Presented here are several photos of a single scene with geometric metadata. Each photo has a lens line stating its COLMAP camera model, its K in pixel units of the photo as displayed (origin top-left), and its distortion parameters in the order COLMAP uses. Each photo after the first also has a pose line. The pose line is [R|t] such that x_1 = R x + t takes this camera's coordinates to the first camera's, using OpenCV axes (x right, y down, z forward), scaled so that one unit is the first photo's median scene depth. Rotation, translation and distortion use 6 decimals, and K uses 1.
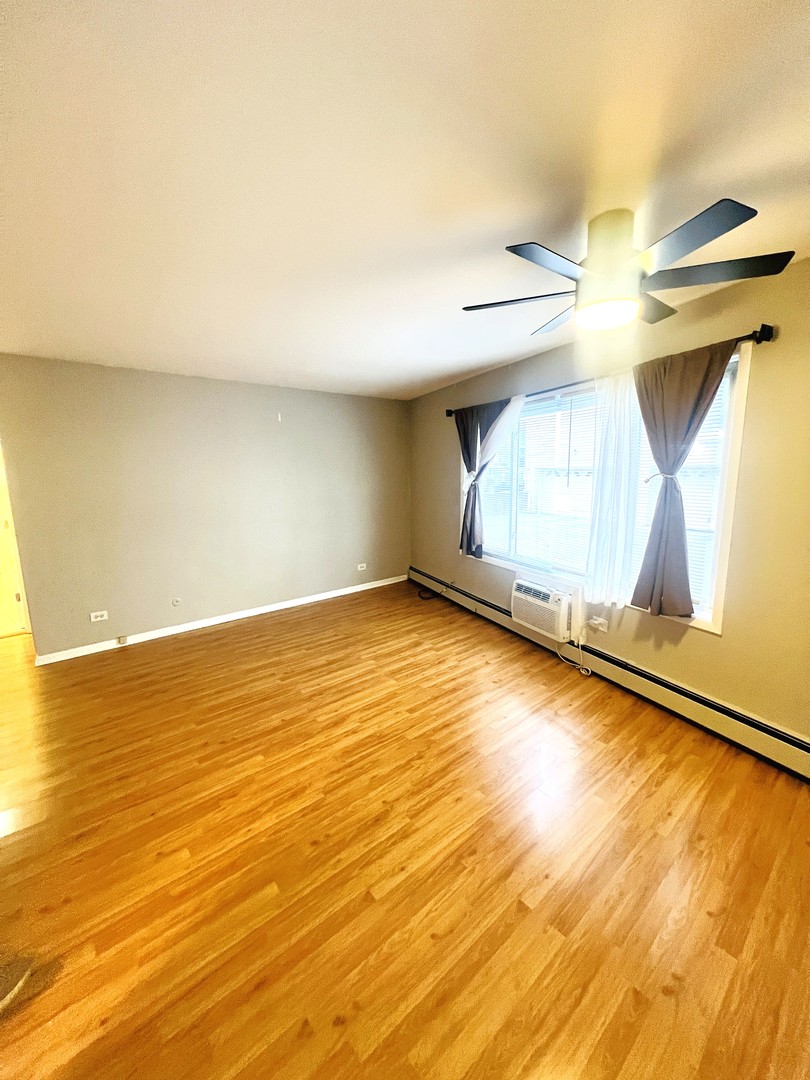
lens RADIAL K [[429.3, 0, 403.7], [0, 429.3, 540.3], [0, 0, 1]] dist [-0.002329, -0.000280]
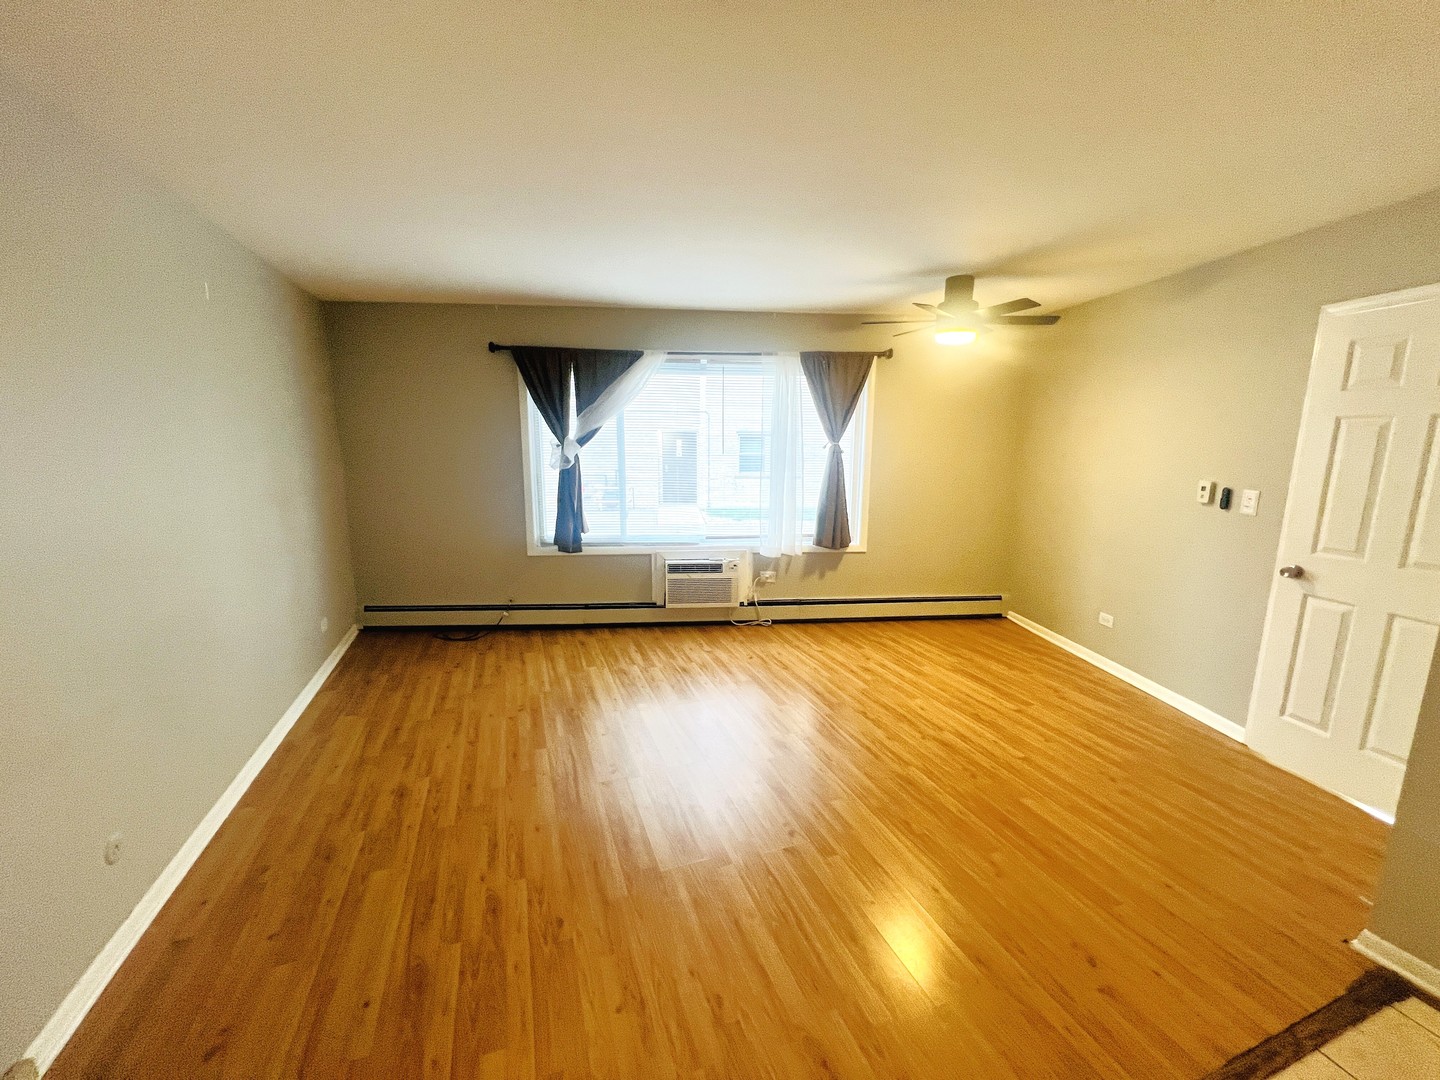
lens RADIAL K [[572.5, 0, 724.3], [0, 572.5, 536.8], [0, 0, 1]] dist [-0.002329, -0.000280]
pose [[0.348990, -0.143357, 0.926097, -0.857529], [0.139292, 0.985188, 0.100013, -0.064024], [-0.926717, 0.094095, 0.363789, 0.509824]]
